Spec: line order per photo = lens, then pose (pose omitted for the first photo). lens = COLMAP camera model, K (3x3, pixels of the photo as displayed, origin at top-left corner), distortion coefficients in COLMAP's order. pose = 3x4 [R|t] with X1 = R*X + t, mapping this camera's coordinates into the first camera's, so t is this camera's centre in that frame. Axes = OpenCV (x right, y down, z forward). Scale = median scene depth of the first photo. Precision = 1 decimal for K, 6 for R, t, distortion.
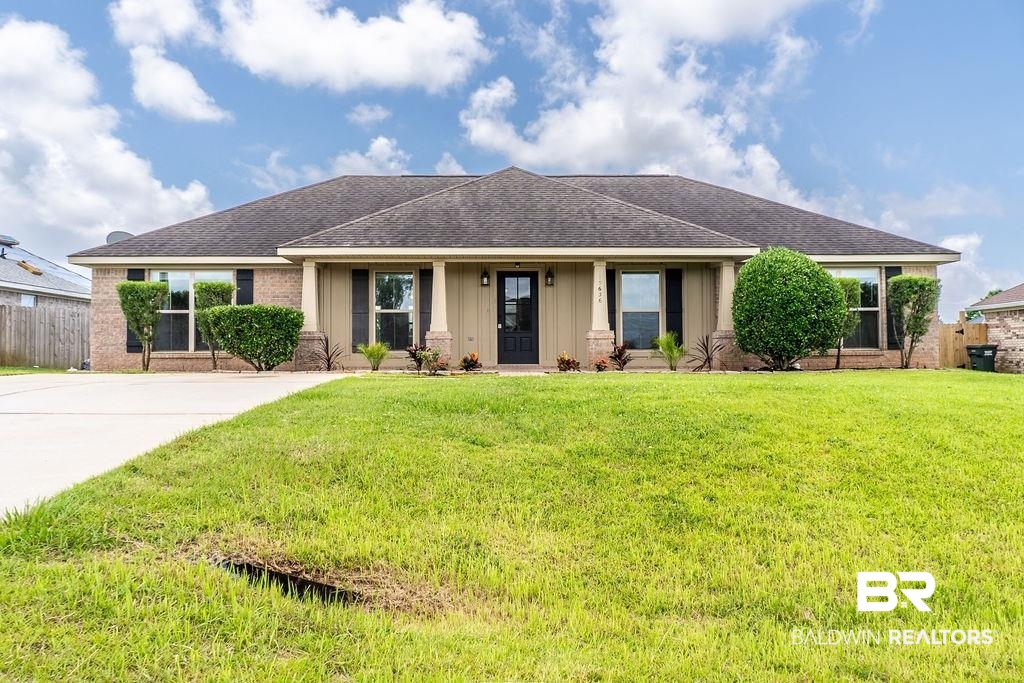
lens RADIAL K [[809.6, 0, 511.5], [0, 809.6, 340.1], [0, 0, 1]] dist [-0.003353, -0.001488]
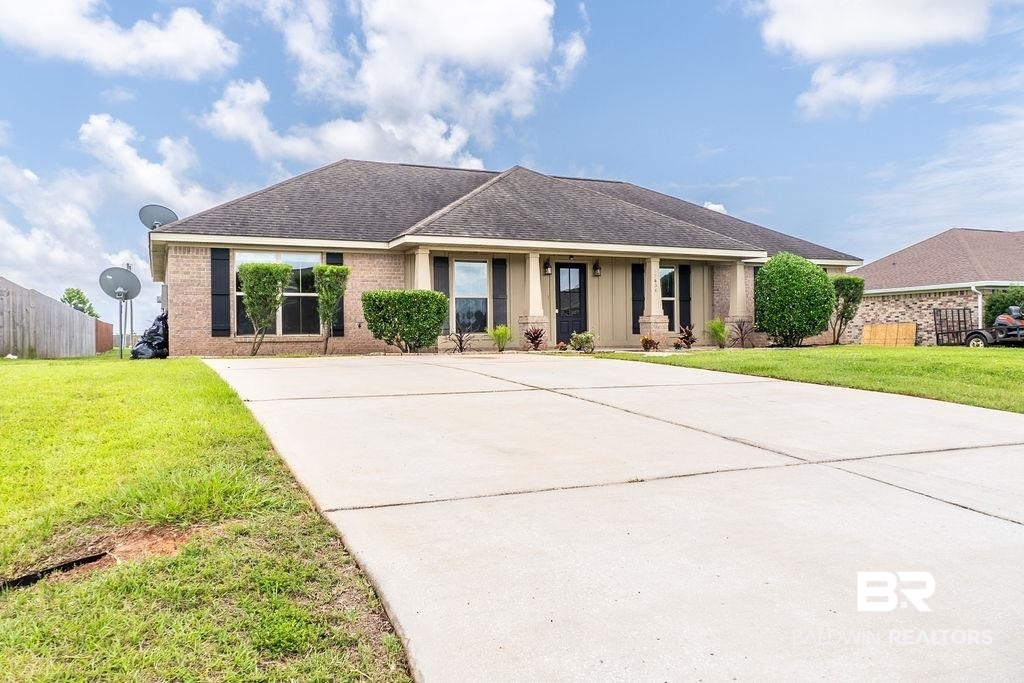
lens RADIAL K [[809.6, 0, 512.7], [0, 809.6, 341.3], [0, 0, 1]] dist [-0.003353, -0.001488]
pose [[0.918821, -0.007098, 0.394611, -0.522420], [-0.001346, 0.999776, 0.021116, 0.000932], [-0.394672, -0.019933, 0.918606, -0.014481]]
